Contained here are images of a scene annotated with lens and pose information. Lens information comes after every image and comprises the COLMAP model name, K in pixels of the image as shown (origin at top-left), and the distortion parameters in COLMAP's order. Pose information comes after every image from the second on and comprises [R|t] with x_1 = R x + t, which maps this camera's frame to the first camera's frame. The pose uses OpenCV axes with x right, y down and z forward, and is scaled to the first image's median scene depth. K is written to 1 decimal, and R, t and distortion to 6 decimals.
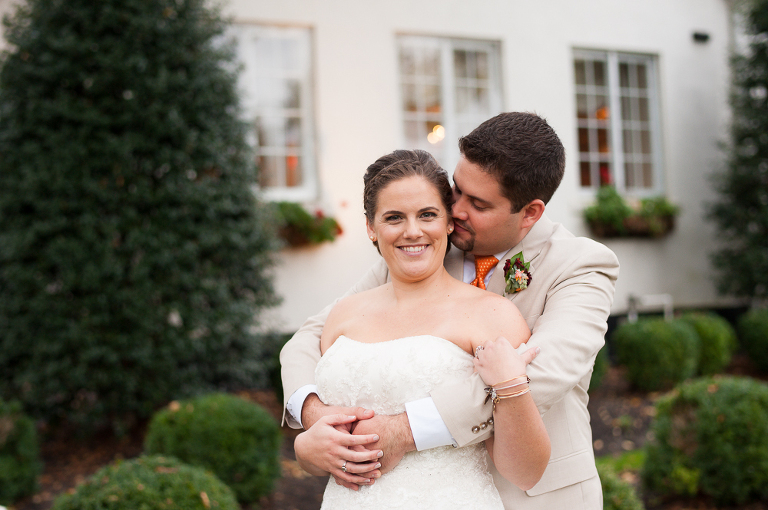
lens RADIAL K [[1262.1, 0, 384.0], [0, 1262.1, 255.0], [0, 0, 1]] dist [-0.145880, -0.132675]
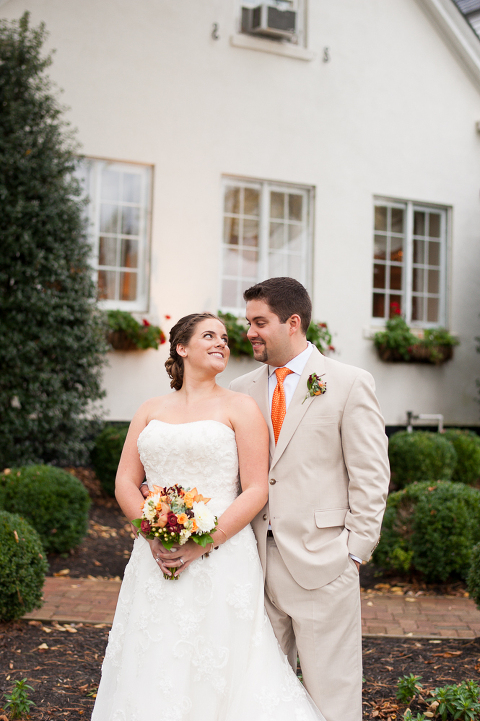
lens RADIAL K [[1184.8, 0, 240.0], [0, 1184.8, 360.5], [0, 0, 1]] dist [-0.145880, -0.132675]
pose [[0.997332, 0.072794, 0.005448, 0.043760], [-0.072802, 0.997345, 0.001421, -0.008094], [-0.005330, -0.001814, 0.999984, -0.154617]]
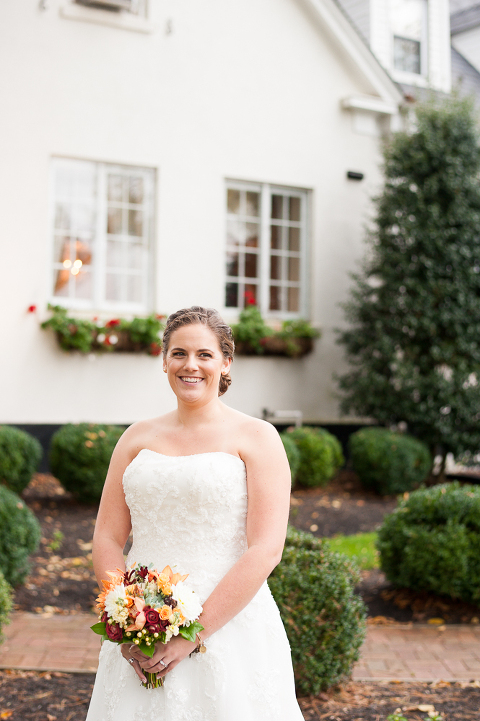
lens RADIAL K [[1184.8, 0, 240.0], [0, 1184.8, 360.5], [0, 0, 1]] dist [-0.145880, -0.132675]
pose [[0.997364, 0.062784, 0.036390, 0.202435], [-0.062850, 0.998023, 0.000663, -0.013517], [-0.036276, -0.002949, 0.999337, -0.045541]]
